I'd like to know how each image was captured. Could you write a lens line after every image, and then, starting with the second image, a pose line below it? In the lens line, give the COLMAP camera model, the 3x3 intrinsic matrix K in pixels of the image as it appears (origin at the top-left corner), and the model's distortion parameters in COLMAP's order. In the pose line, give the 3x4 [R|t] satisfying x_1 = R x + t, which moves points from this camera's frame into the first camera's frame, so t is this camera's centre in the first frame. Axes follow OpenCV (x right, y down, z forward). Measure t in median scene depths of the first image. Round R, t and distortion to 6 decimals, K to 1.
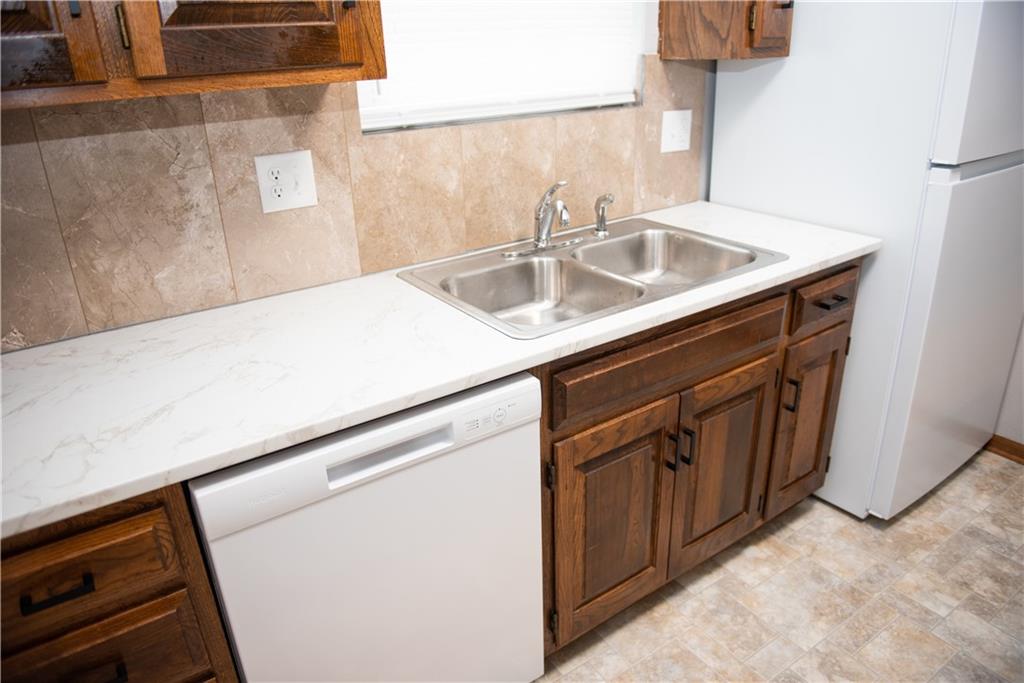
lens RADIAL K [[702.0, 0, 512.0], [0, 702.0, 341.5], [0, 0, 1]] dist [-0.038934, -0.002630]
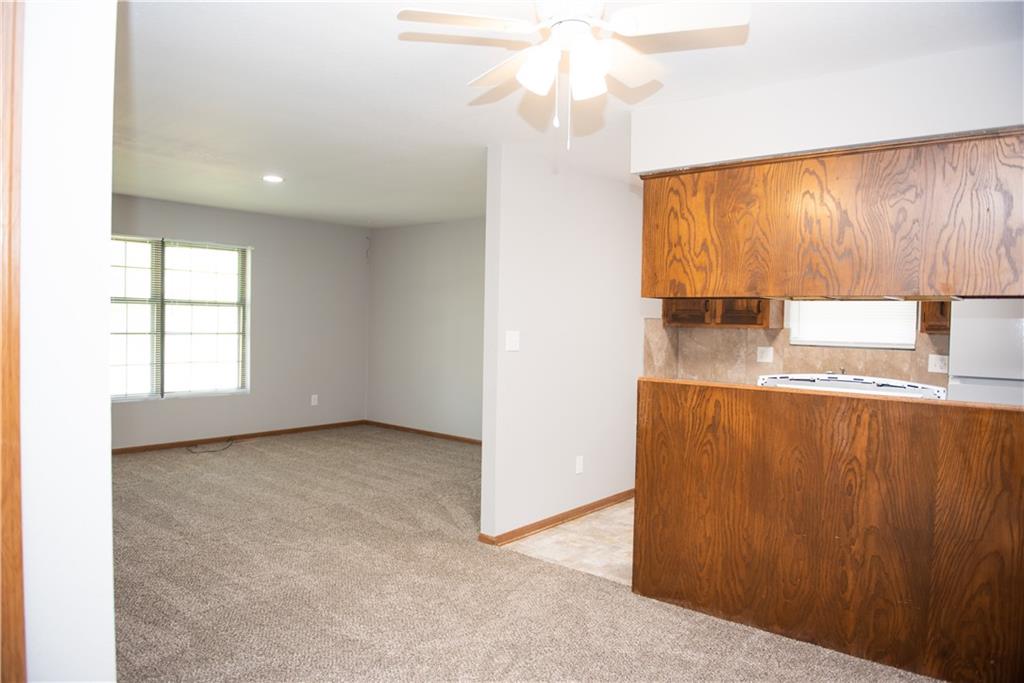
lens RADIAL K [[702.0, 0, 512.0], [0, 702.0, 341.5], [0, 0, 1]] dist [-0.038934, -0.002630]
pose [[0.273935, 0.070091, -0.959191, 2.648799], [-0.409789, 0.910782, -0.050477, 0.407085], [0.870076, 0.406894, 0.278218, -1.110485]]
